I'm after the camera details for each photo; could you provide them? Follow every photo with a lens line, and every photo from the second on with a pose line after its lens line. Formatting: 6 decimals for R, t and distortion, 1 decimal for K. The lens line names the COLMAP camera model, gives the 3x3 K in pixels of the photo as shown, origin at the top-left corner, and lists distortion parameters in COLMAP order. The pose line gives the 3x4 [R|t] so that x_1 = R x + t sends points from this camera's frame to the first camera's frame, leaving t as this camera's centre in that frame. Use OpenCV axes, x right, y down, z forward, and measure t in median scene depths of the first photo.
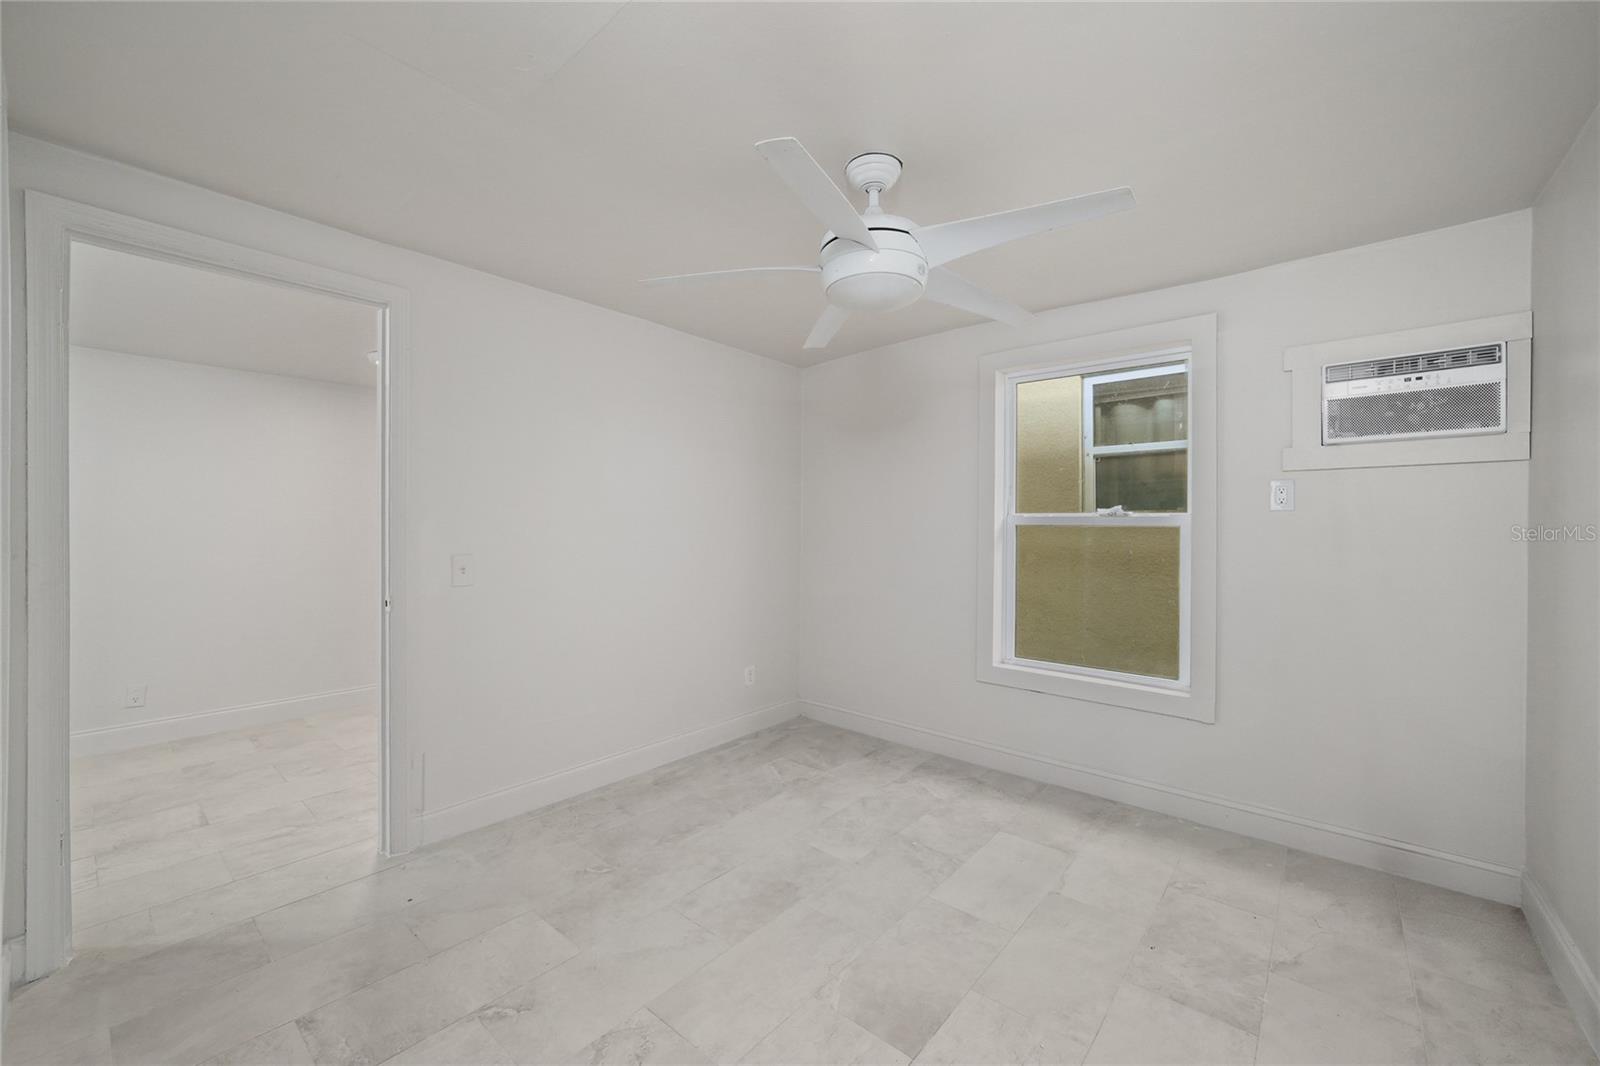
lens RADIAL K [[633.9, 0, 800.8], [0, 633.9, 527.4], [0, 0, 1]] dist [-0.005875, 0.001416]
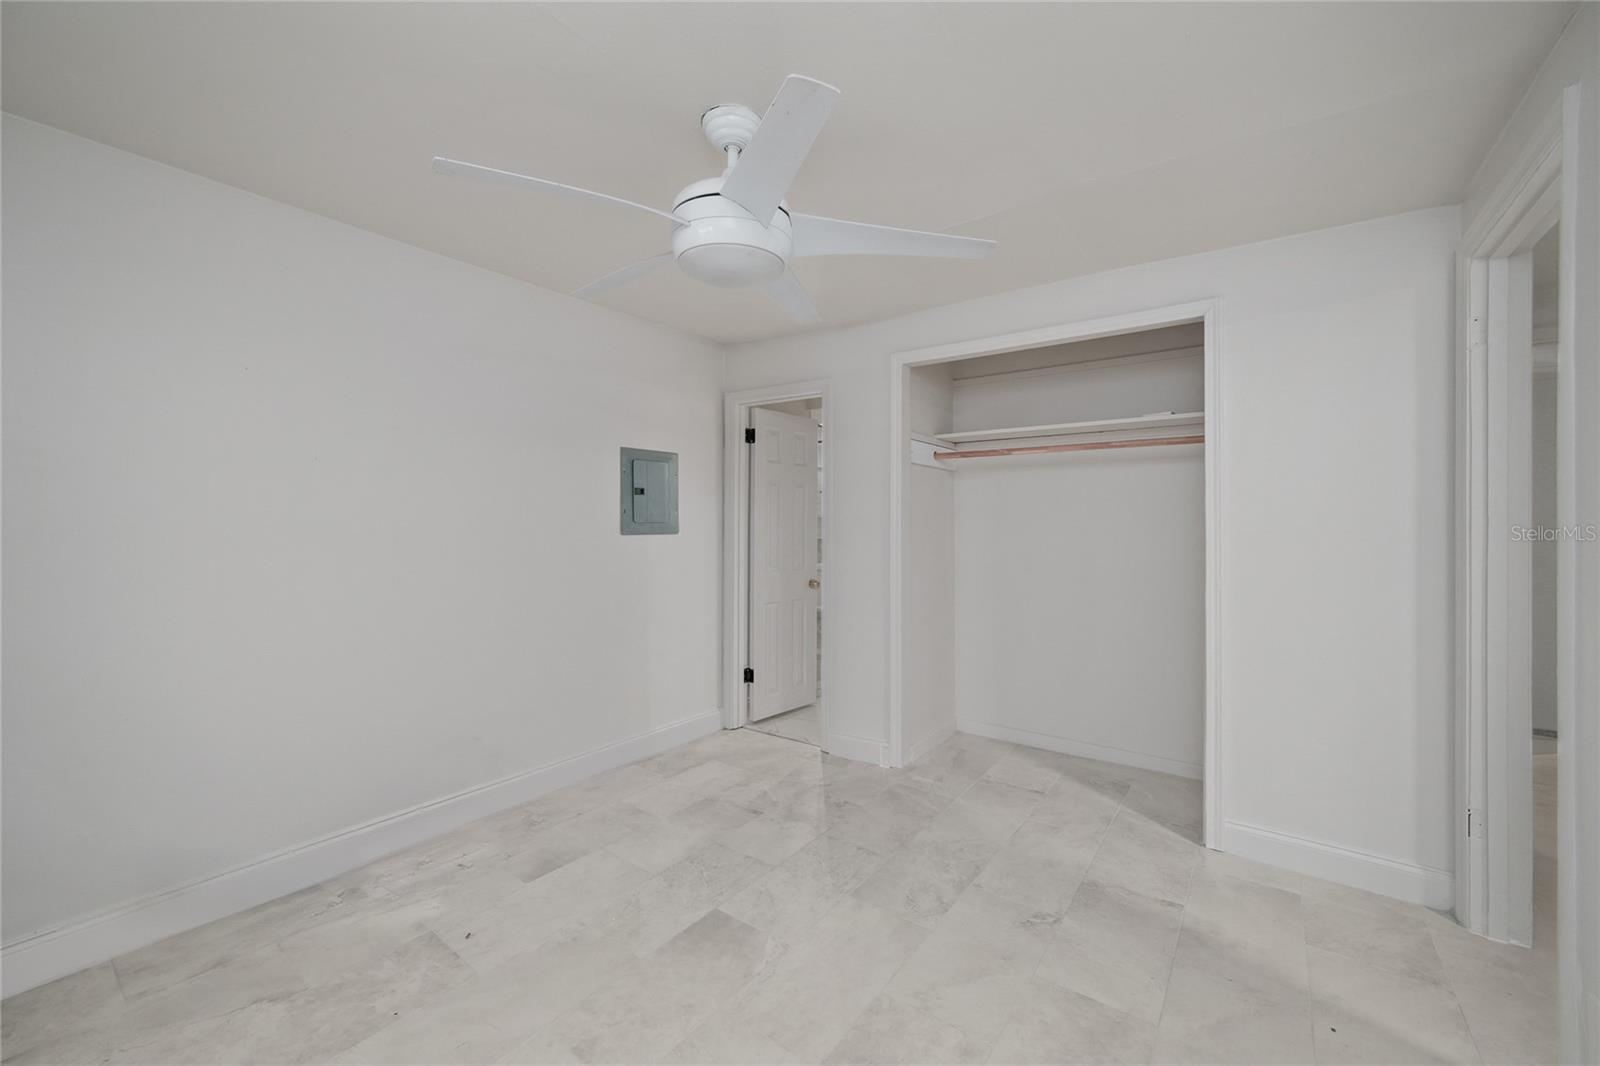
lens RADIAL K [[633.9, 0, 796.8], [0, 633.9, 529.4], [0, 0, 1]] dist [-0.005875, 0.001416]
pose [[-0.998284, -0.010080, -0.057688, 0.051740], [-0.010813, 0.999865, 0.012401, -0.004027], [0.057555, 0.013004, -0.998258, 1.384032]]
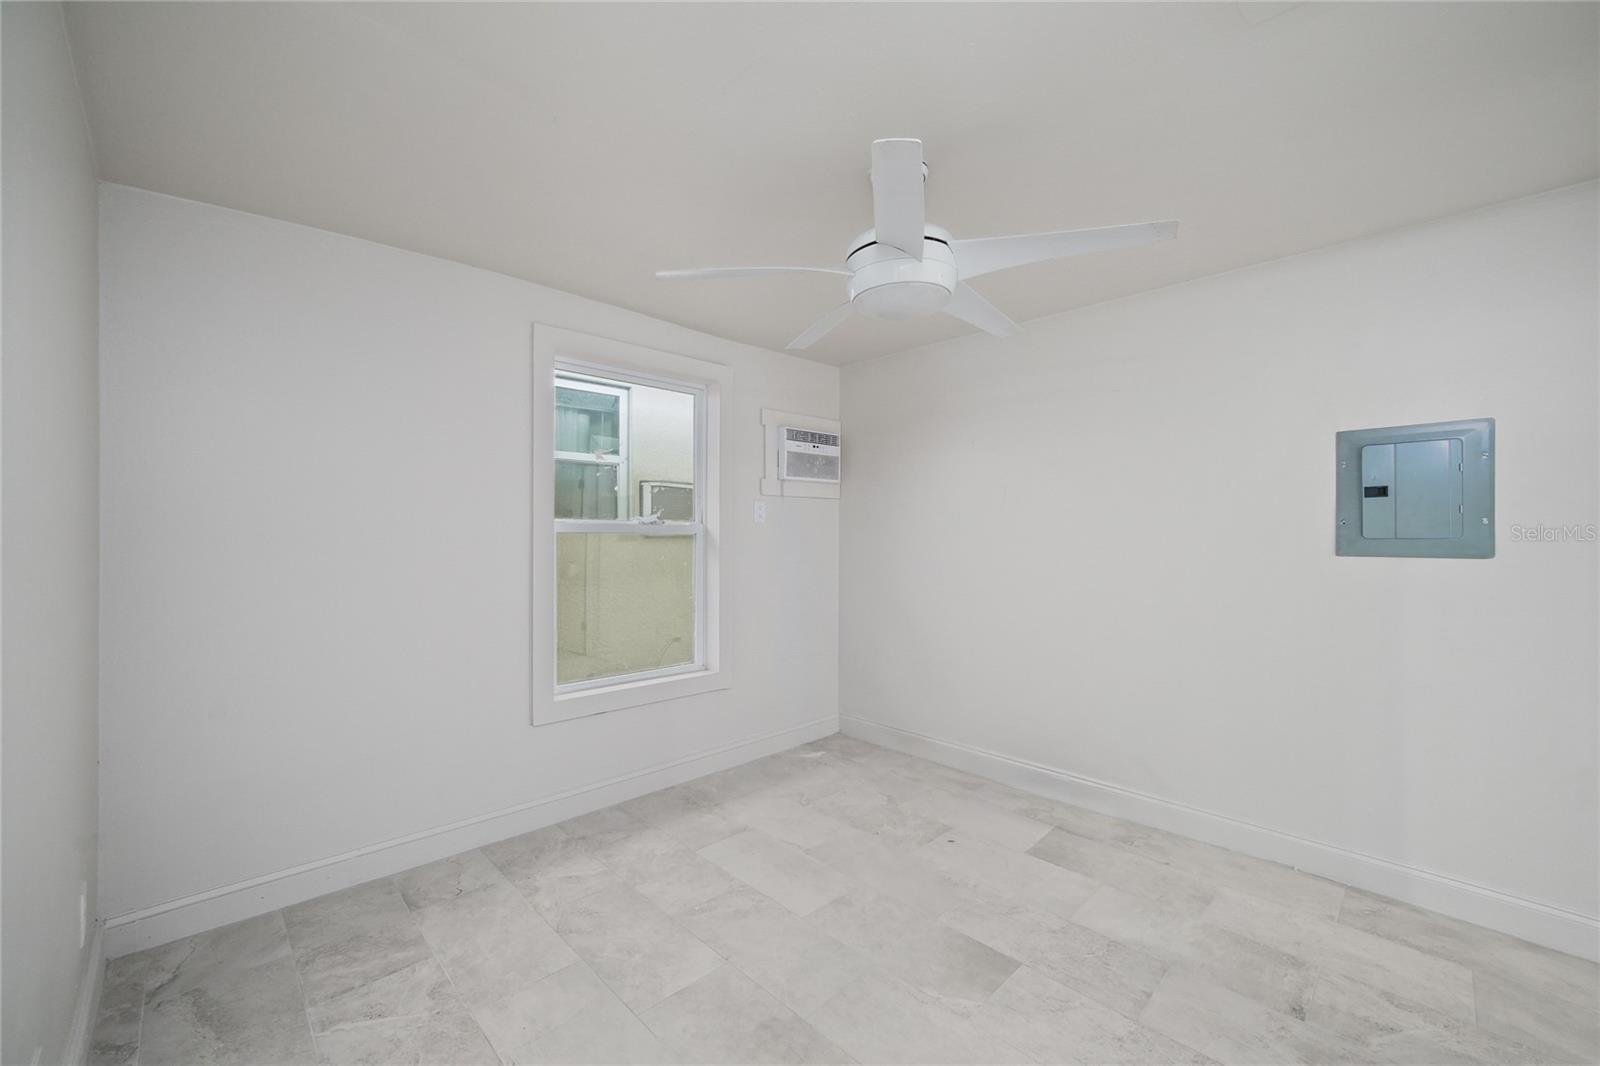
lens RADIAL K [[633.9, 0, 803.6], [0, 633.9, 529.3], [0, 0, 1]] dist [-0.005875, 0.001416]
pose [[0.090228, 0.000608, 0.995921, -0.643147], [-0.000306, 1.000000, -0.000583, -0.010090], [-0.995921, -0.000252, 0.090228, 0.765860]]
